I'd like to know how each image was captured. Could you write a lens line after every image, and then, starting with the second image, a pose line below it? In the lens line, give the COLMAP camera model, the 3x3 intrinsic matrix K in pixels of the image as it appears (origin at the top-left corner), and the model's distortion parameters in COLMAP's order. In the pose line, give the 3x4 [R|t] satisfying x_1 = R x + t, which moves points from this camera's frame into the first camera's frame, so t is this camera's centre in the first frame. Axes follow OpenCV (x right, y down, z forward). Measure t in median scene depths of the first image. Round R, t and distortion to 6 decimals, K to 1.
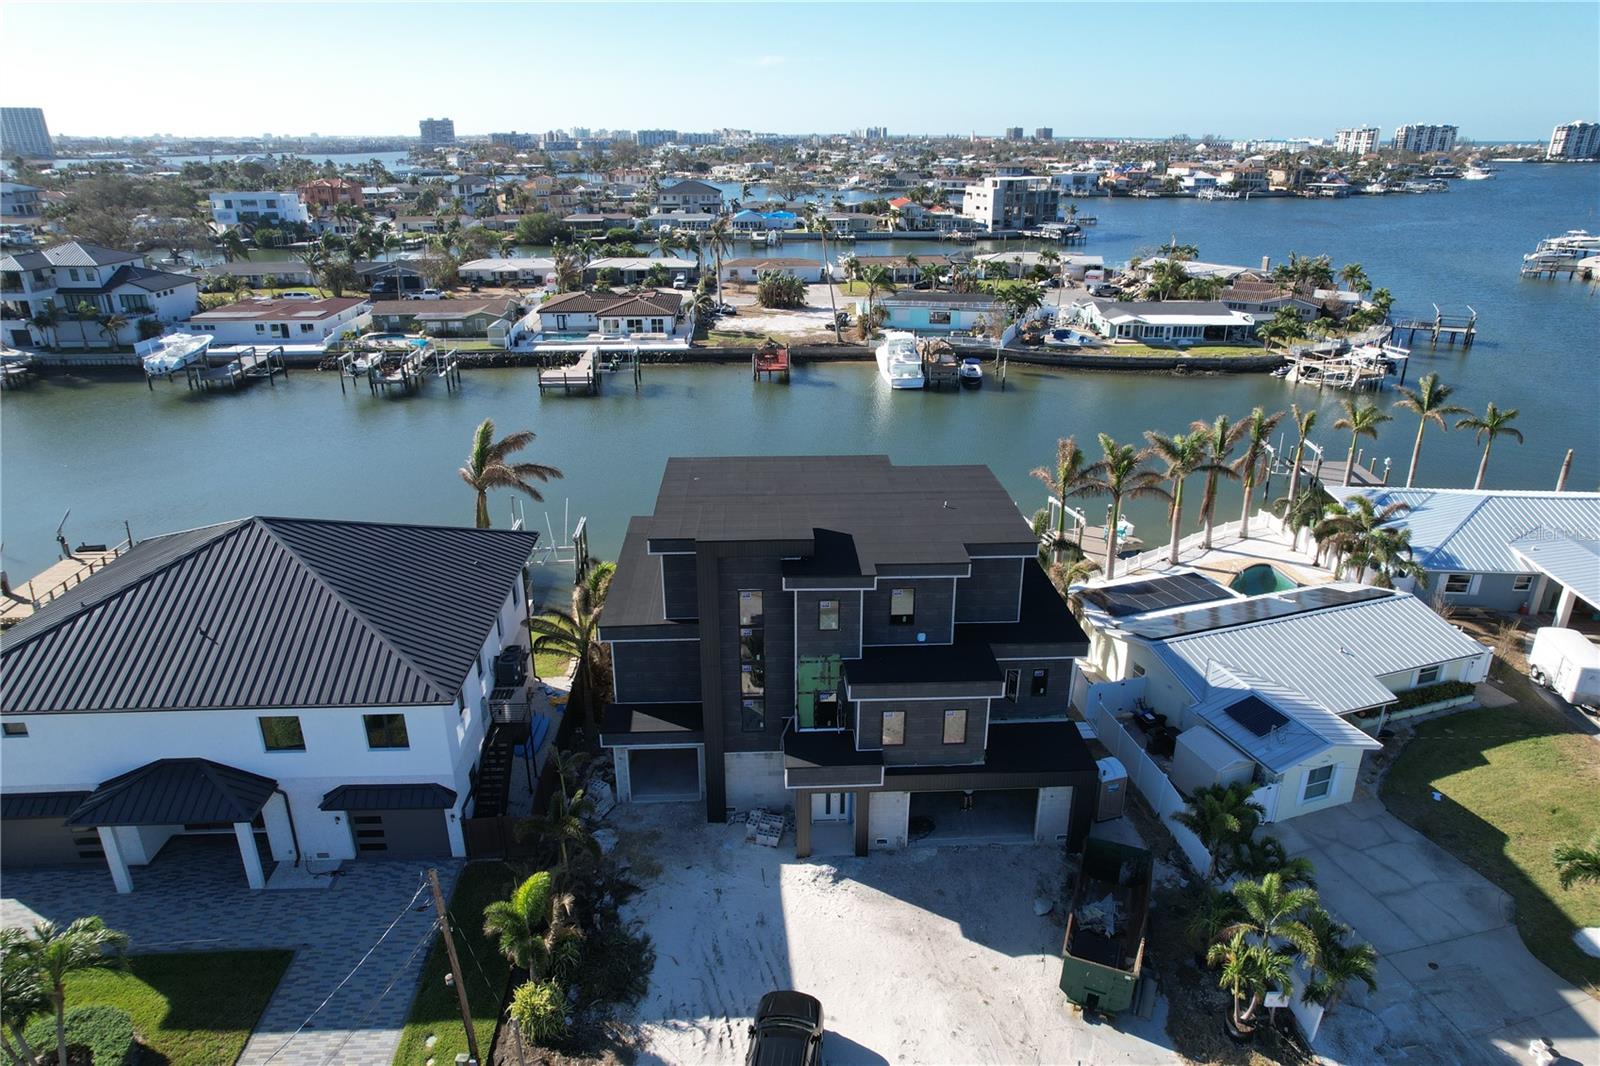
lens RADIAL K [[1016.4, 0, 805.3], [0, 1016.4, 538.3], [0, 0, 1]] dist [-0.084241, 0.073940]
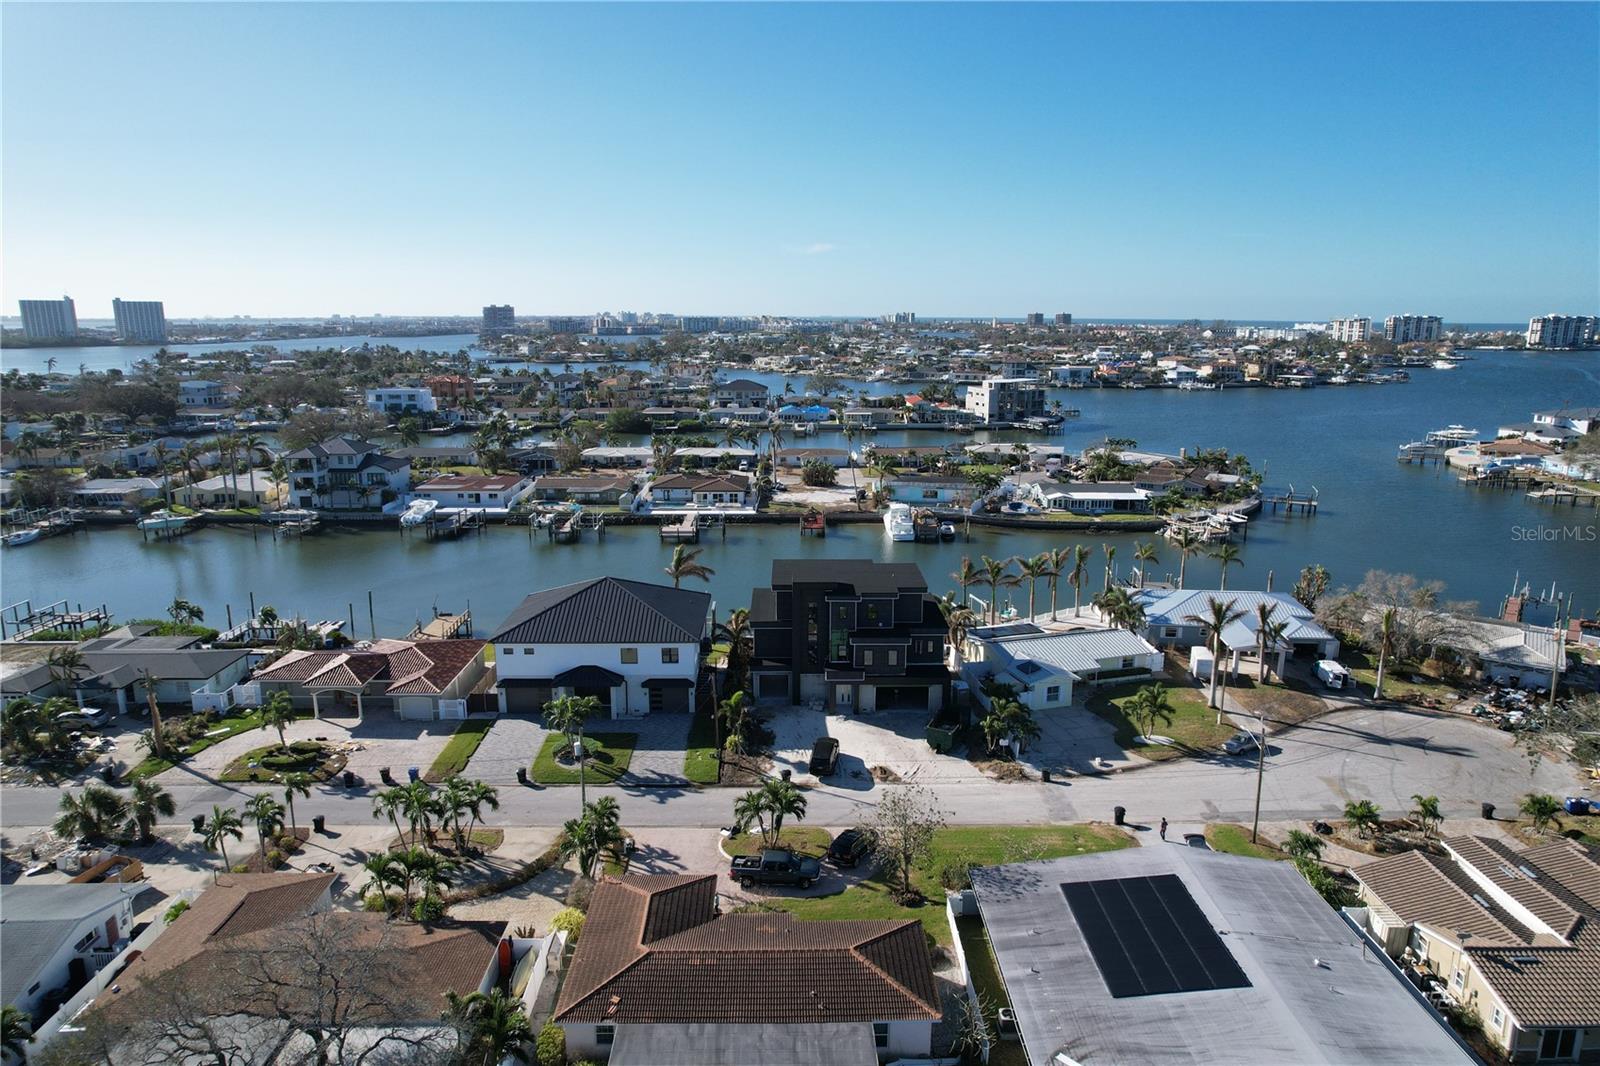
lens RADIAL K [[1016.4, 0, 805.3], [0, 1016.4, 538.3], [0, 0, 1]] dist [-0.084241, 0.073940]
pose [[0.999501, 0.008040, -0.030557, 0.001244], [-0.012971, 0.986241, -0.164802, 0.087334], [0.028811, 0.165116, 0.985853, -0.434750]]
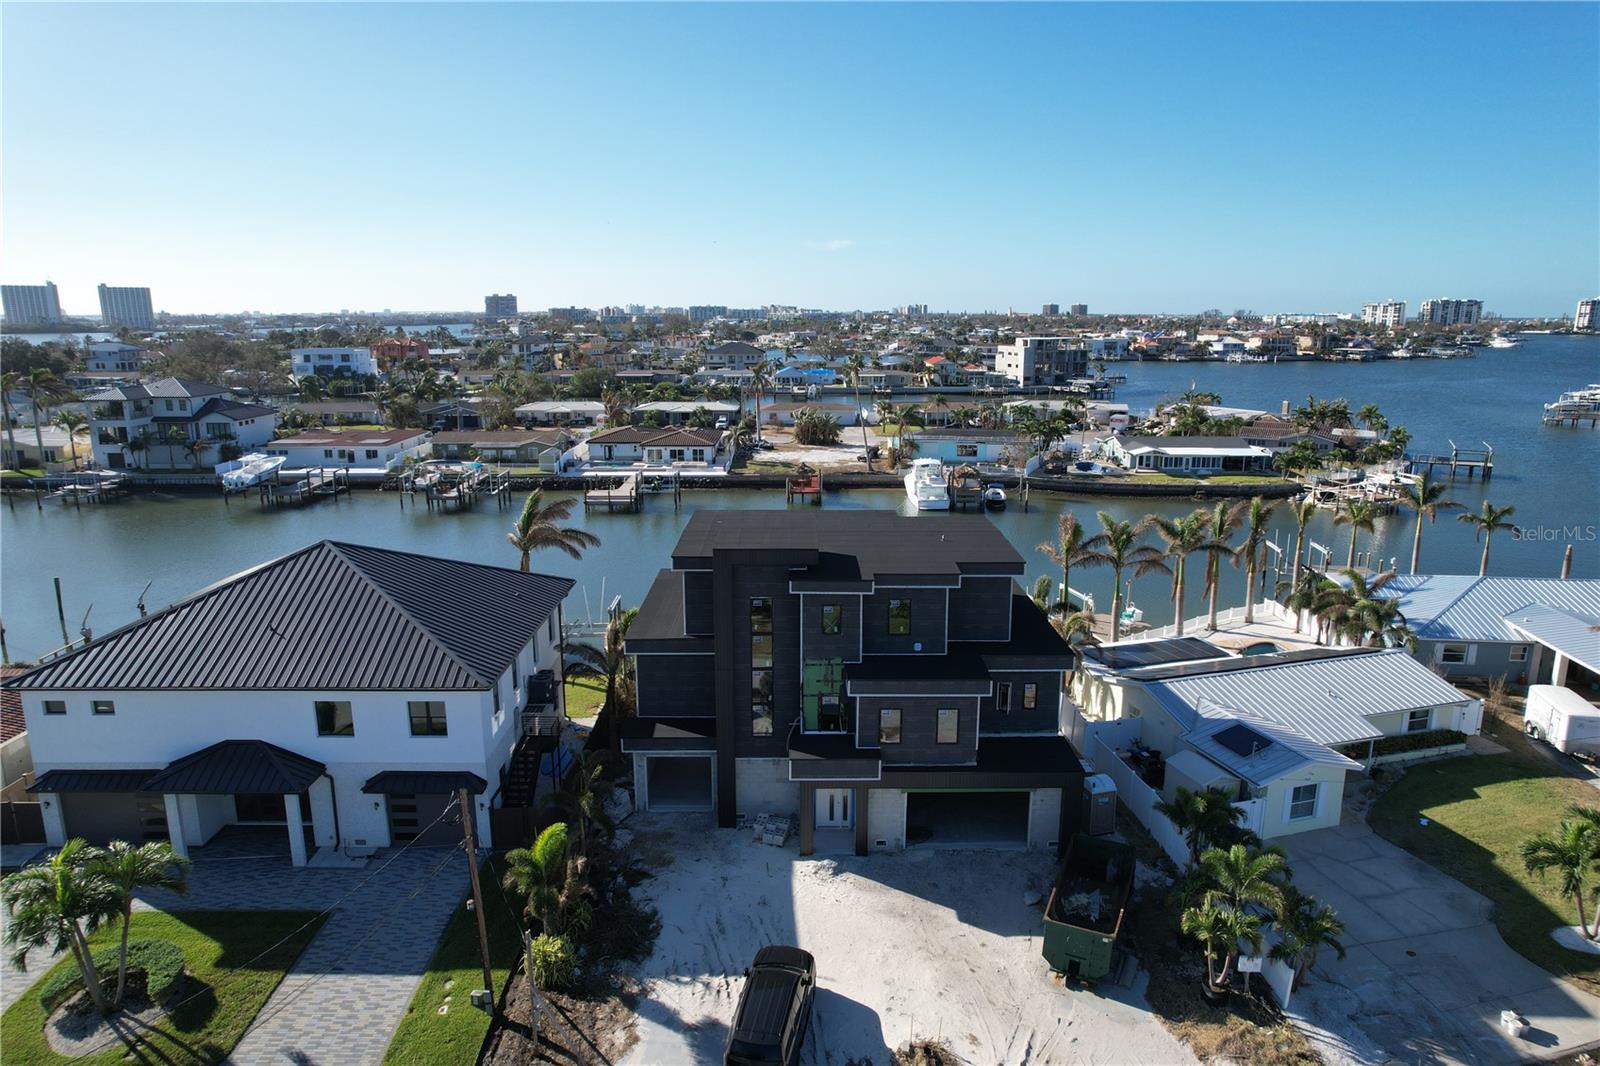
lens RADIAL K [[1016.4, 0, 805.3], [0, 1016.4, 538.3], [0, 0, 1]] dist [-0.084241, 0.073940]
pose [[0.999089, 0.008511, -0.041826, 0.011144], [-0.015171, 0.986739, -0.161605, 0.046232], [0.039896, 0.162093, 0.985969, -0.028358]]
